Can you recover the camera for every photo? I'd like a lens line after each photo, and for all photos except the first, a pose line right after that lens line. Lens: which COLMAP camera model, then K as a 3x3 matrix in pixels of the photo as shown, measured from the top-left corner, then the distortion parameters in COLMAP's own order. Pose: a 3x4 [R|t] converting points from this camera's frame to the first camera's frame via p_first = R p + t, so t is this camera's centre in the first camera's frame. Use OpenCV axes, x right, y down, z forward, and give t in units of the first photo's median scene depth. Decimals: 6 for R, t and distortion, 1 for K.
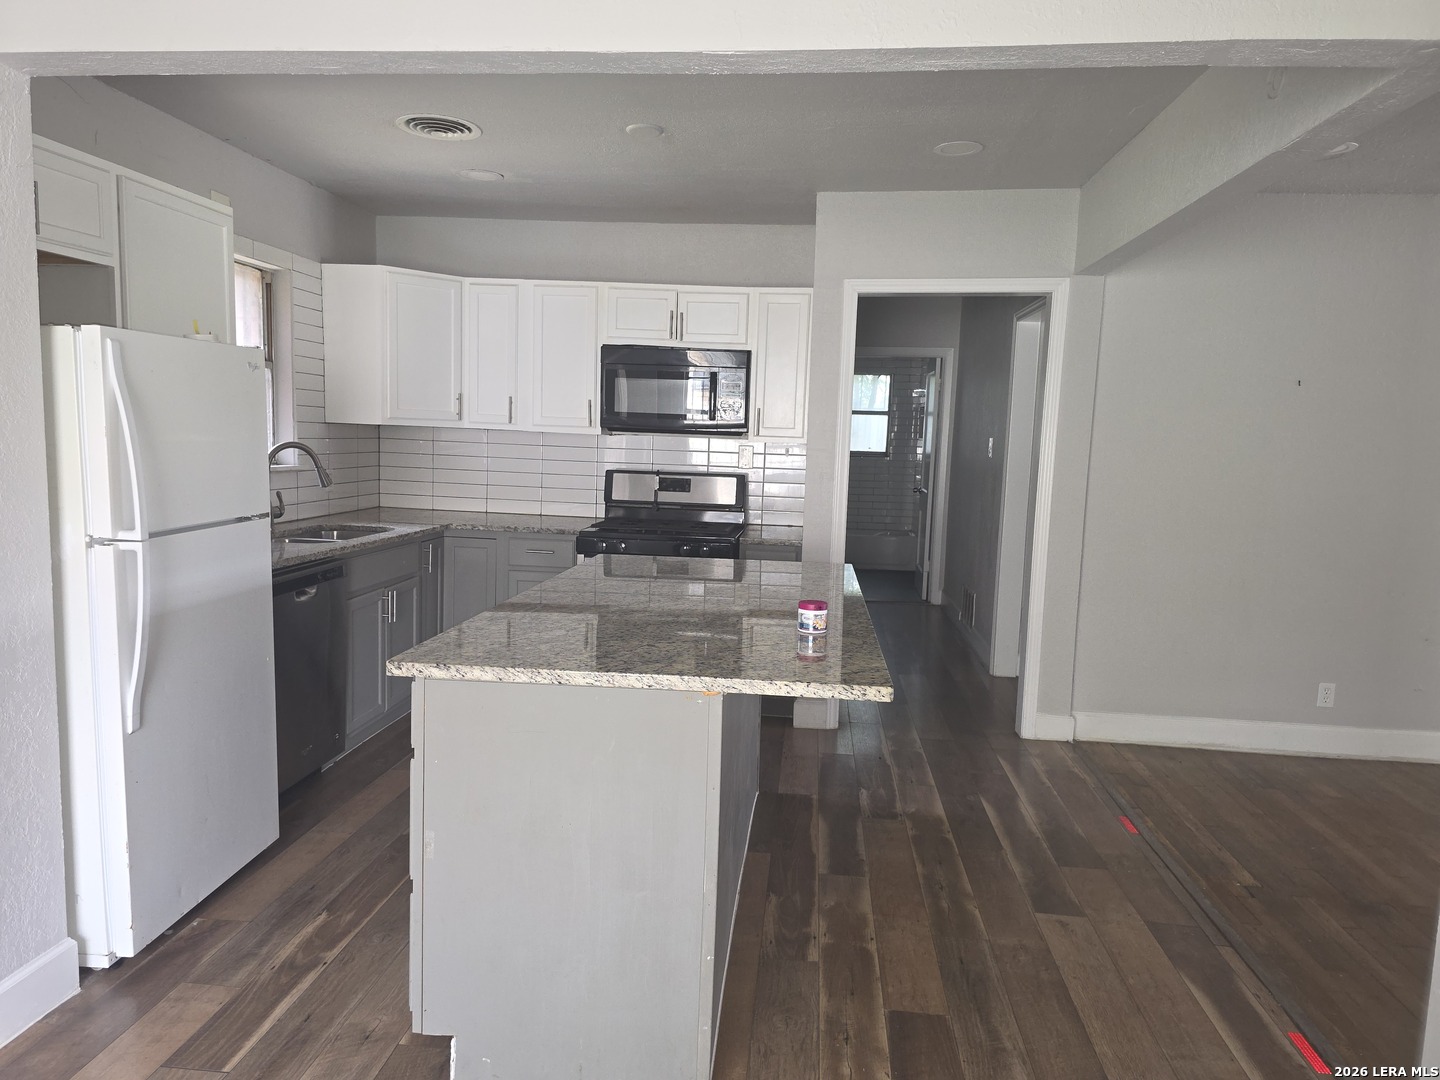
lens RADIAL K [[949.7, 0, 719.9], [0, 949.7, 589.3], [0, 0, 1]] dist [-0.001216, -0.087244]
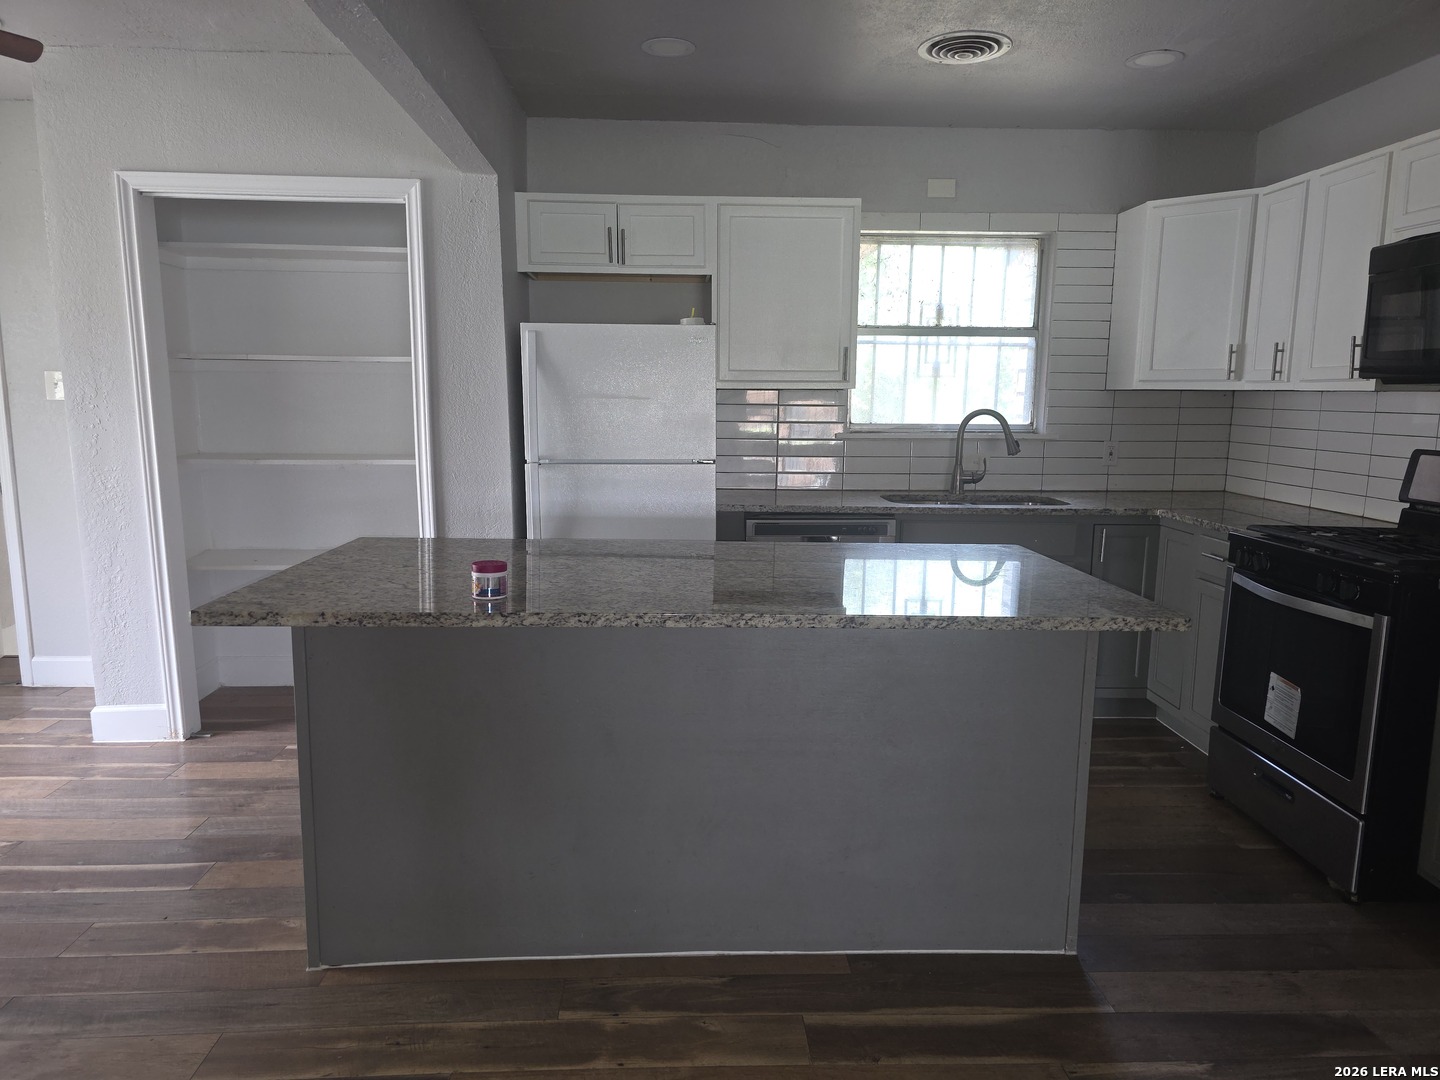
lens RADIAL K [[984.4, 0, 714.0], [0, 984.4, 543.9], [0, 0, 1]] dist [0.027756, 0.000744]
pose [[0.143385, 0.113687, -0.983115, 0.655913], [-0.158329, 0.983220, 0.090607, -0.076412], [0.976920, 0.142664, 0.158979, 0.672888]]
